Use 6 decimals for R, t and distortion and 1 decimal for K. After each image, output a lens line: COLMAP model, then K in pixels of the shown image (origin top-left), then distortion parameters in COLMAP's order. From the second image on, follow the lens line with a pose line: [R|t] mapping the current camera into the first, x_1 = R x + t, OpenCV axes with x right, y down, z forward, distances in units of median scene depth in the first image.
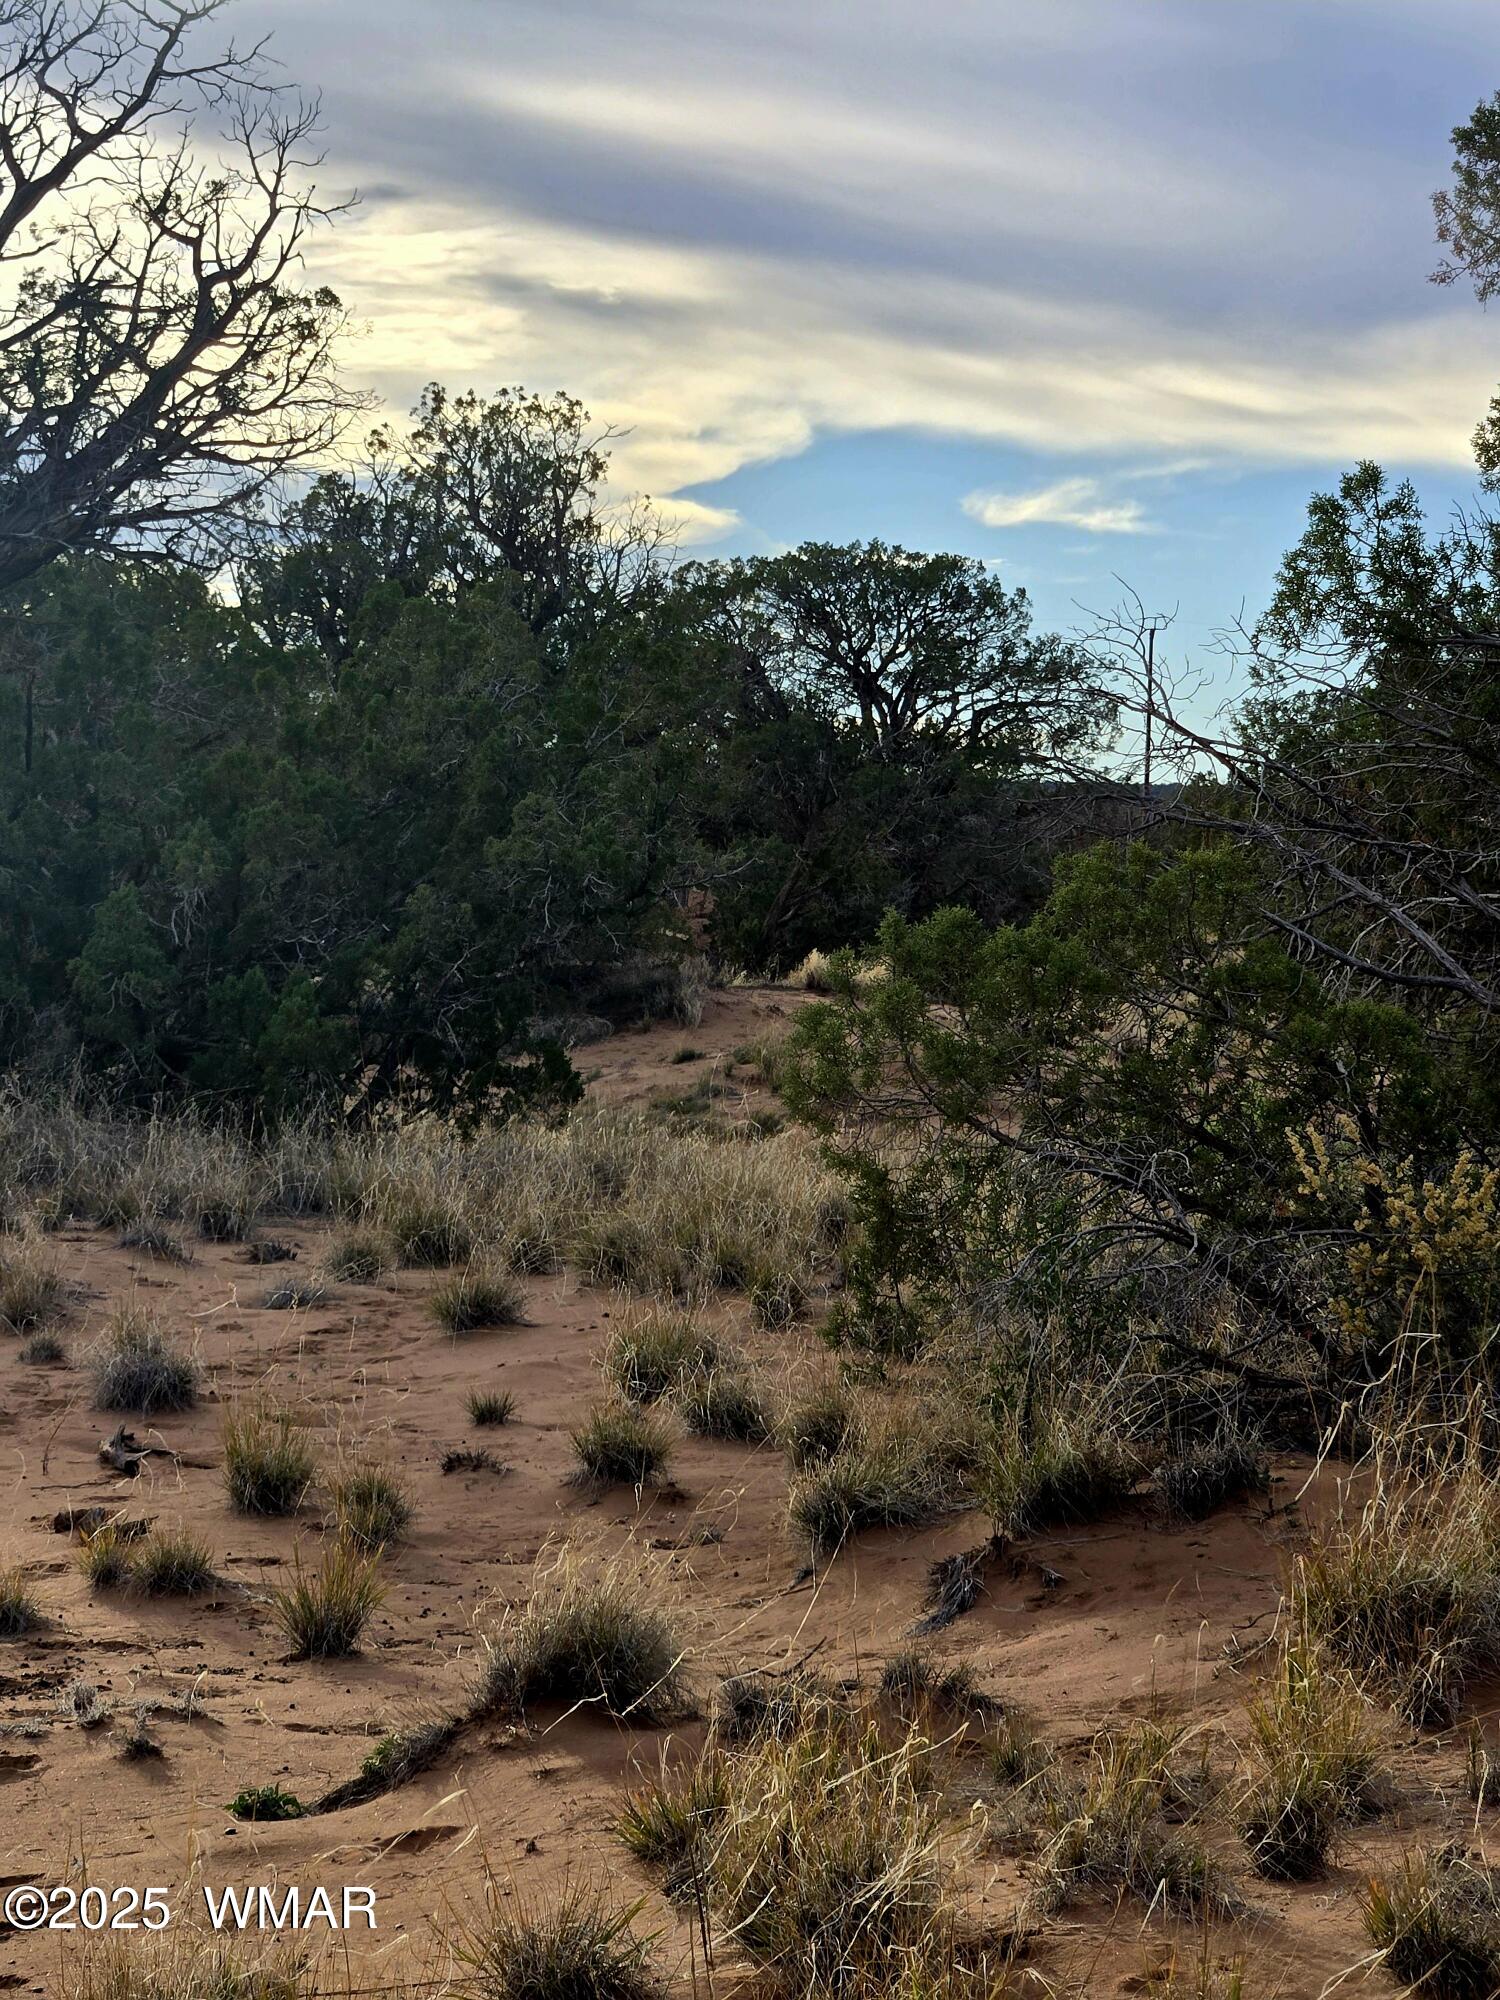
lens RADIAL K [[5148.3, 0, 750.0], [0, 5148.3, 1000.0], [0, 0, 1]] dist [-0.002315, 1.107815]
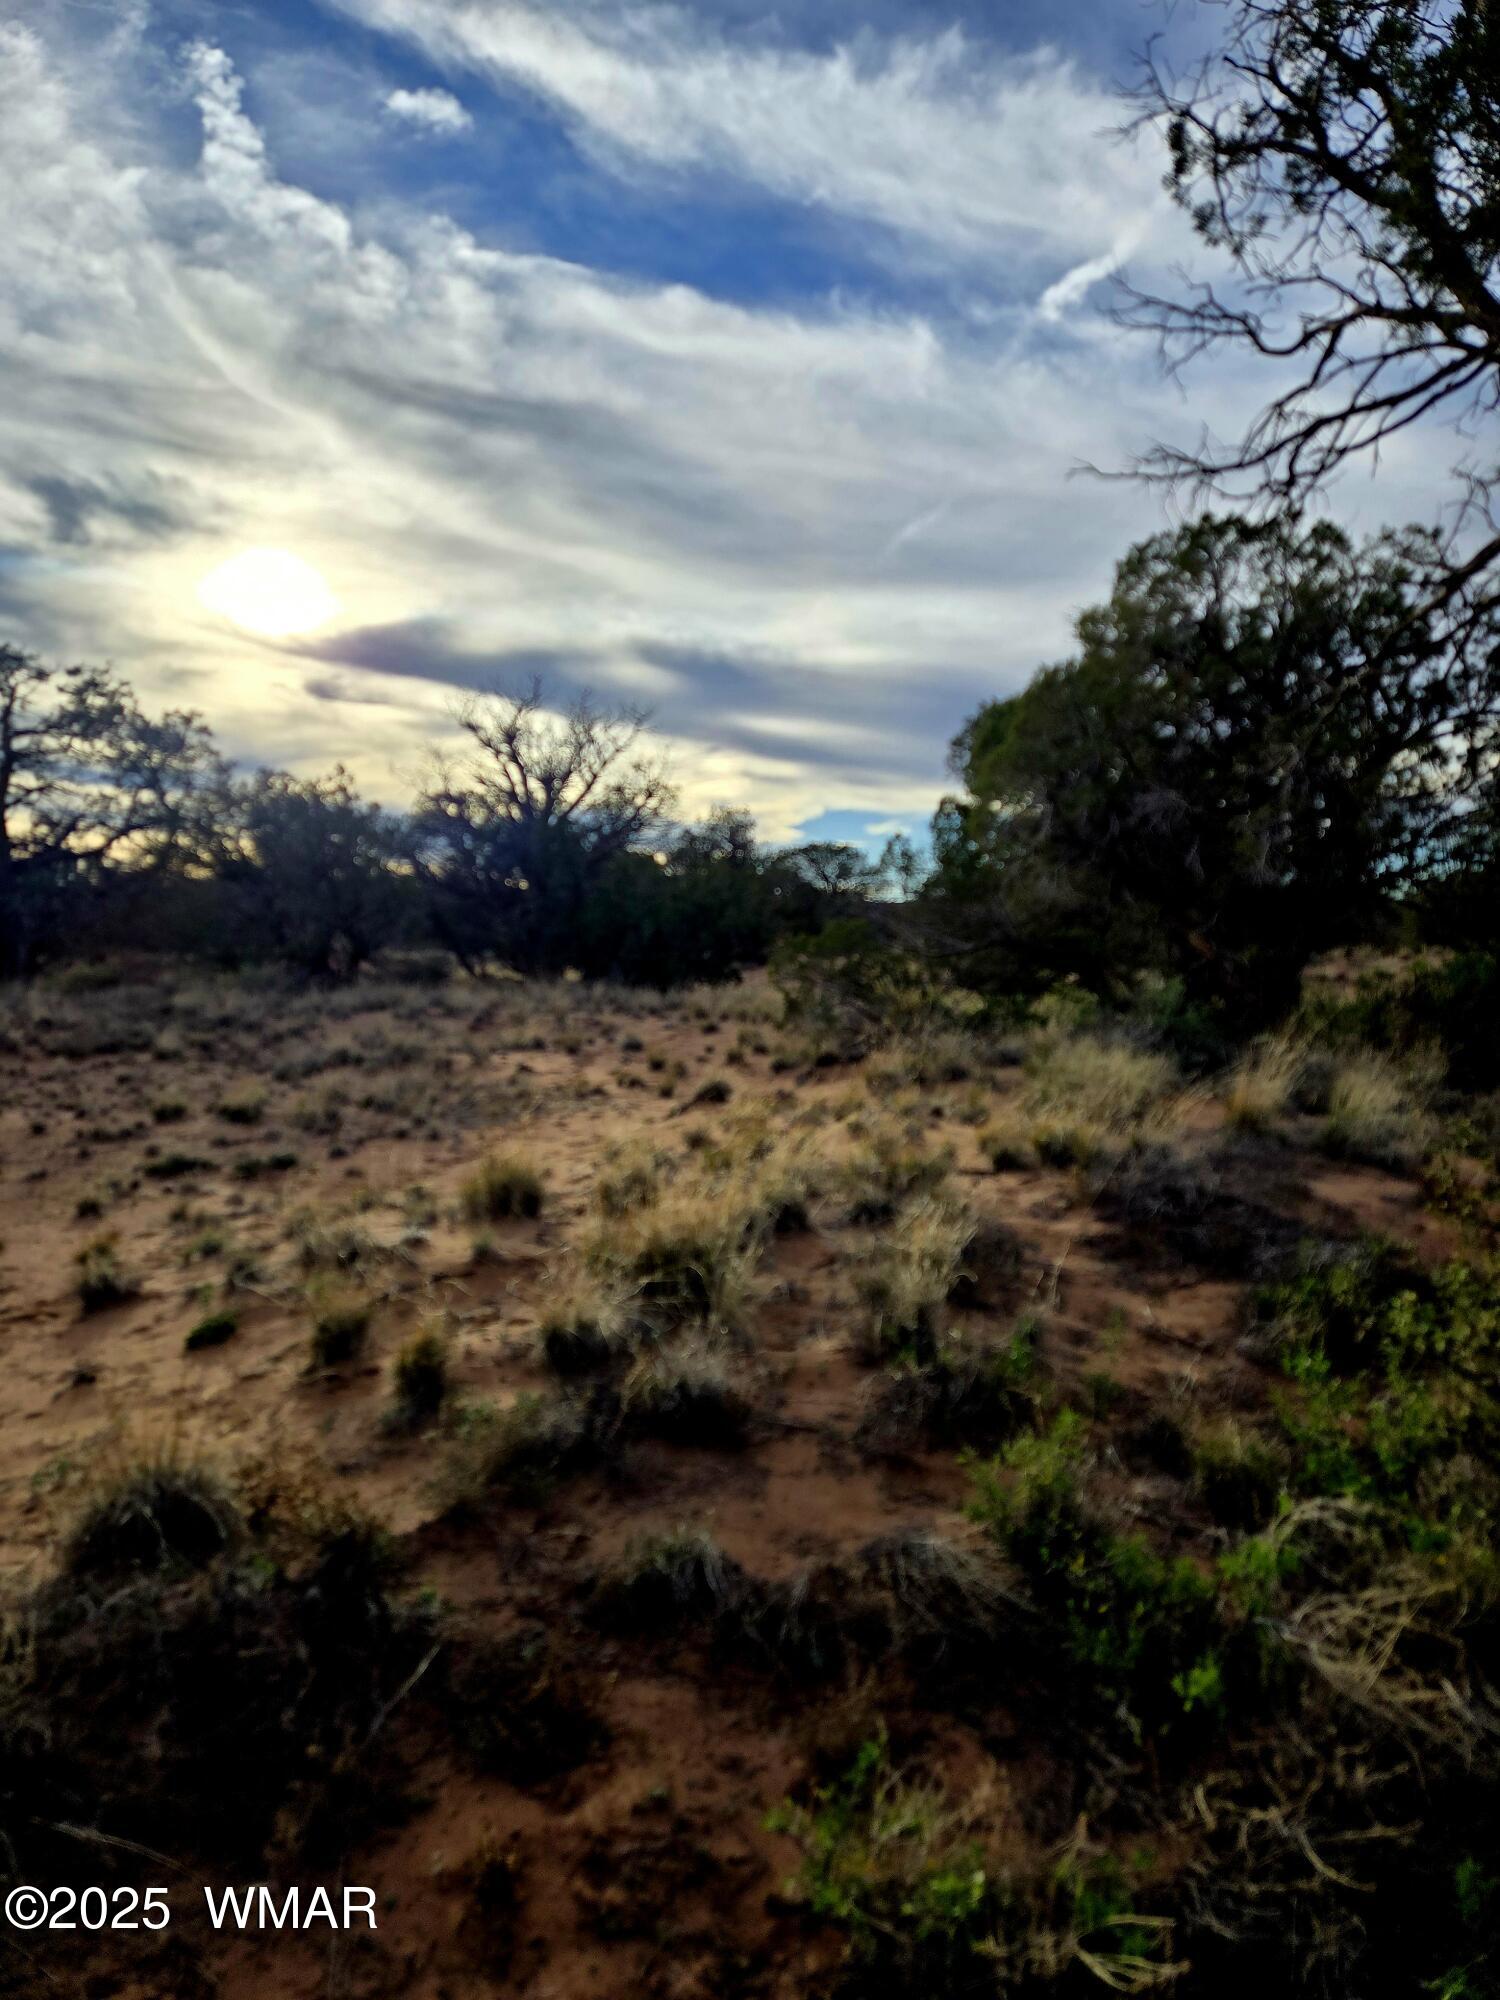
lens RADIAL K [[1370.2, 0, 721.0], [0, 1370.2, 1020.8], [0, 0, 1]] dist [0.209204, -0.122056]
pose [[0.997600, -0.014493, -0.067711, 0.038664], [0.017295, 0.999010, 0.040991, 0.008038], [0.067050, -0.042063, 0.996863, -0.163004]]
